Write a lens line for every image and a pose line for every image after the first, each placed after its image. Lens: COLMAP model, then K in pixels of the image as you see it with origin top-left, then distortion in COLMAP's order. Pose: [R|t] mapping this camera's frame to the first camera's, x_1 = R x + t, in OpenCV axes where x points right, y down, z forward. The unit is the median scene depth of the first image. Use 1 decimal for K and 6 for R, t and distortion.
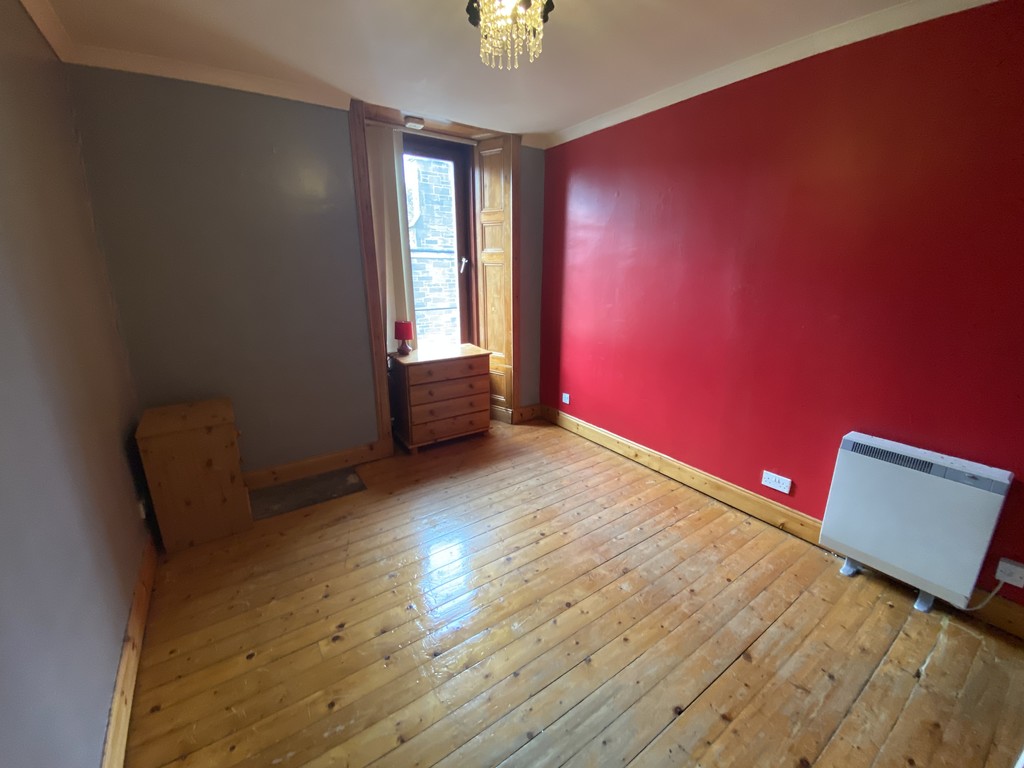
lens RADIAL K [[421.1, 0, 506.4], [0, 421.1, 381.8], [0, 0, 1]] dist [0.001438, -0.008296]
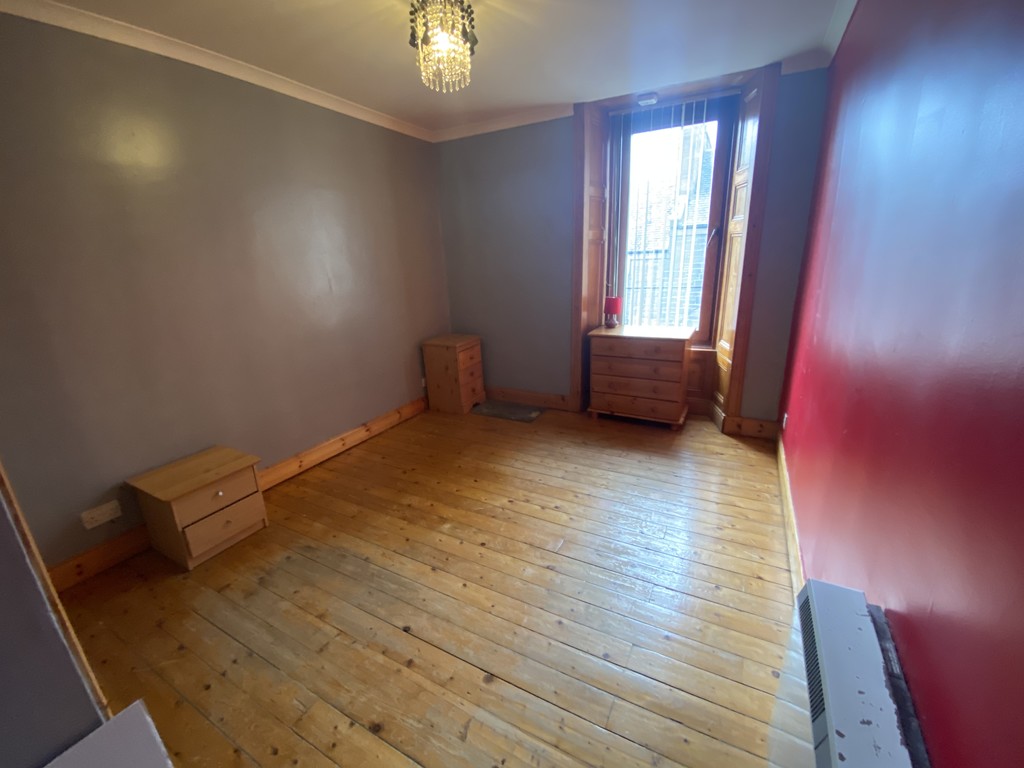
lens RADIAL K [[421.1, 0, 513.2], [0, 421.1, 382.2], [0, 0, 1]] dist [0.001438, -0.008296]
pose [[0.451939, 0.238219, -0.859653, 0.627050], [-0.199574, 0.966258, 0.162840, -0.057295], [0.869437, 0.097970, 0.484232, 0.283434]]
